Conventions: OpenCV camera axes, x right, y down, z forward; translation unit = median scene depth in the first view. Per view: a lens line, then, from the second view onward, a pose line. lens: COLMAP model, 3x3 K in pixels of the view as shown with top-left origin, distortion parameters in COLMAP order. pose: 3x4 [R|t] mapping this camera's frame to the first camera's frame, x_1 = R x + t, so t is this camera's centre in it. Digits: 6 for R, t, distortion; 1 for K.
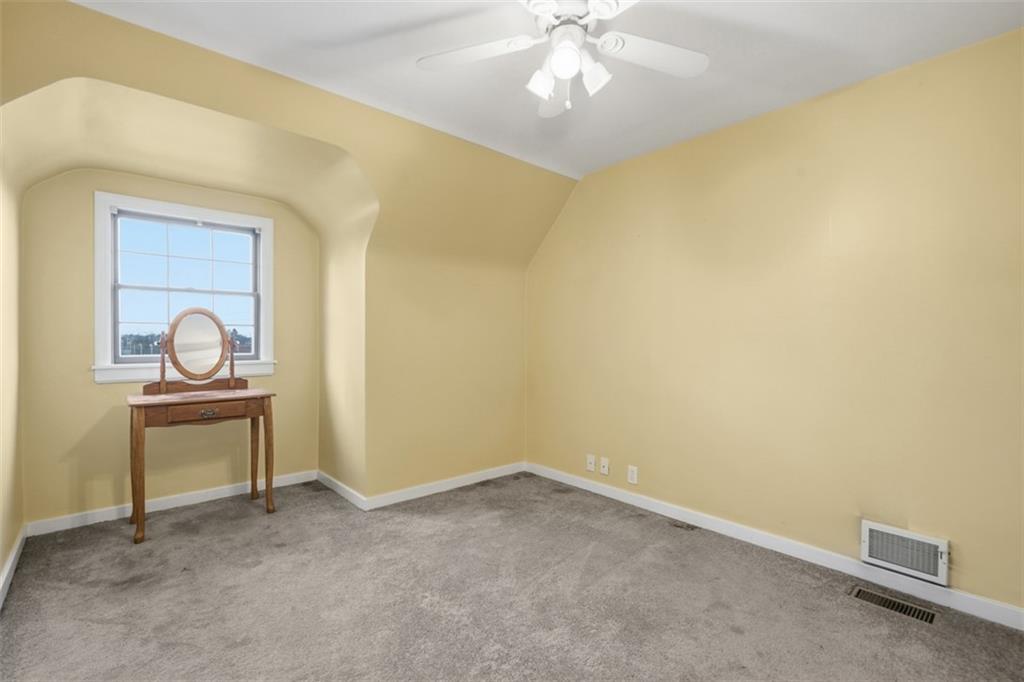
lens RADIAL K [[466.8, 0, 513.5], [0, 466.8, 344.4], [0, 0, 1]] dist [-0.000228, 0.001743]
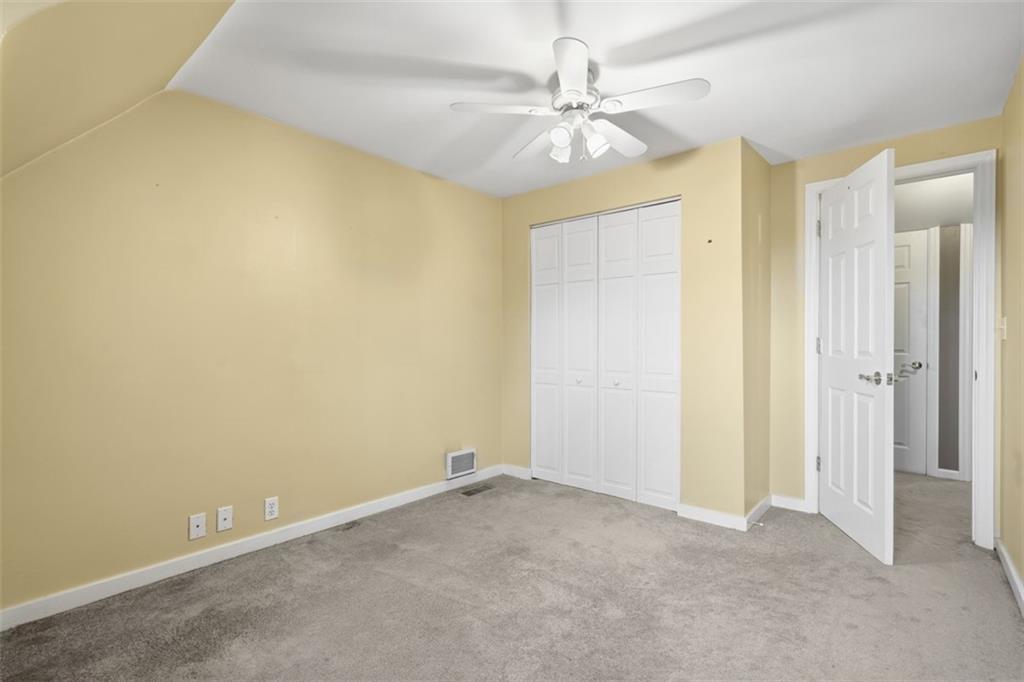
lens RADIAL K [[466.8, 0, 513.4], [0, 466.8, 342.4], [0, 0, 1]] dist [-0.000228, 0.001743]
pose [[-0.151348, -0.001946, 0.988479, -0.643194], [0.005817, 0.999979, 0.002859, -0.009154], [-0.988463, 0.006183, -0.151333, 0.744671]]
